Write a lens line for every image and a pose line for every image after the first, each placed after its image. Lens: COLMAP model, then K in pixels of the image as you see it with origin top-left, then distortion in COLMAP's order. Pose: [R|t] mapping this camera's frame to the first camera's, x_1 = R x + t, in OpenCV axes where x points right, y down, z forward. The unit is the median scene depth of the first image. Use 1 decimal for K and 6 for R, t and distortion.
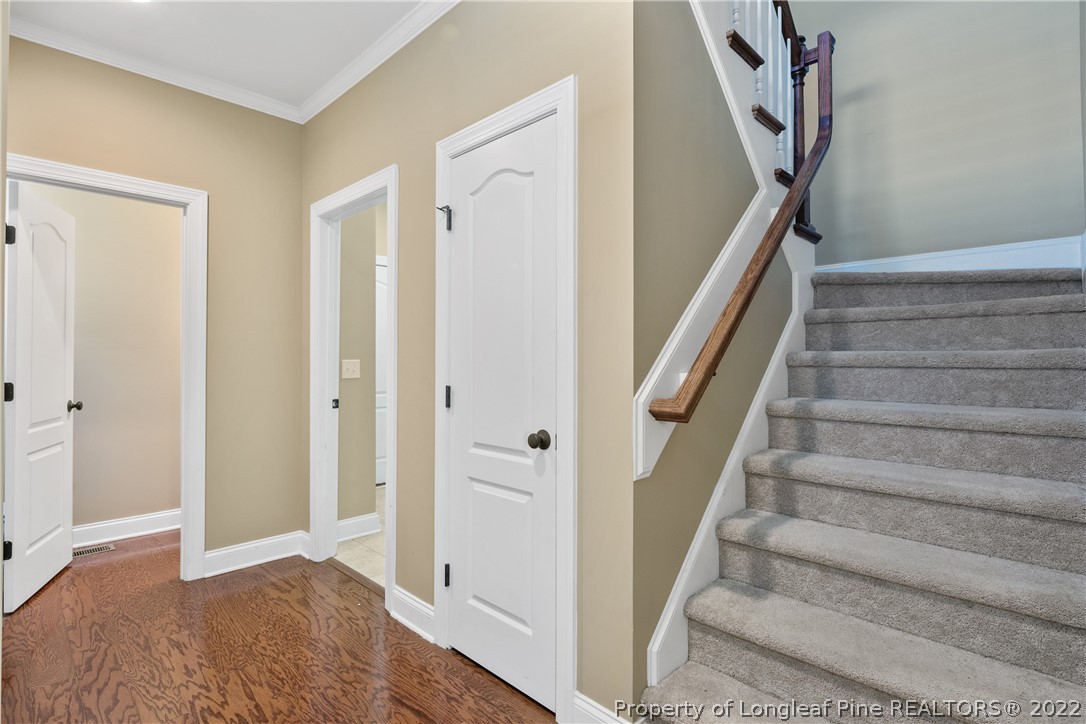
lens RADIAL K [[521.5, 0, 540.1], [0, 521.5, 355.8], [0, 0, 1]] dist [0.000577, 0.000042]
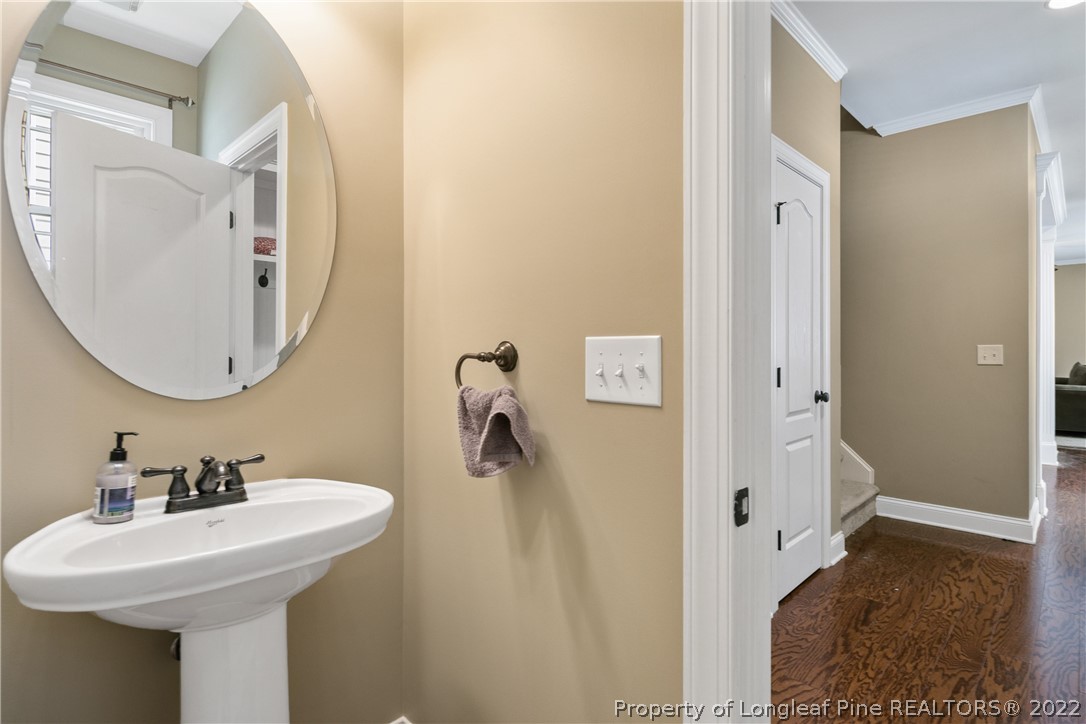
lens RADIAL K [[527.5, 0, 553.9], [0, 527.5, 348.8], [0, 0, 1]] dist [-0.000168, -0.000514]
pose [[0.012401, 0.000333, 0.999923, -1.379623], [-0.010432, 0.999946, -0.000204, 0.024412], [-0.999869, -0.010429, 0.012404, 1.560231]]
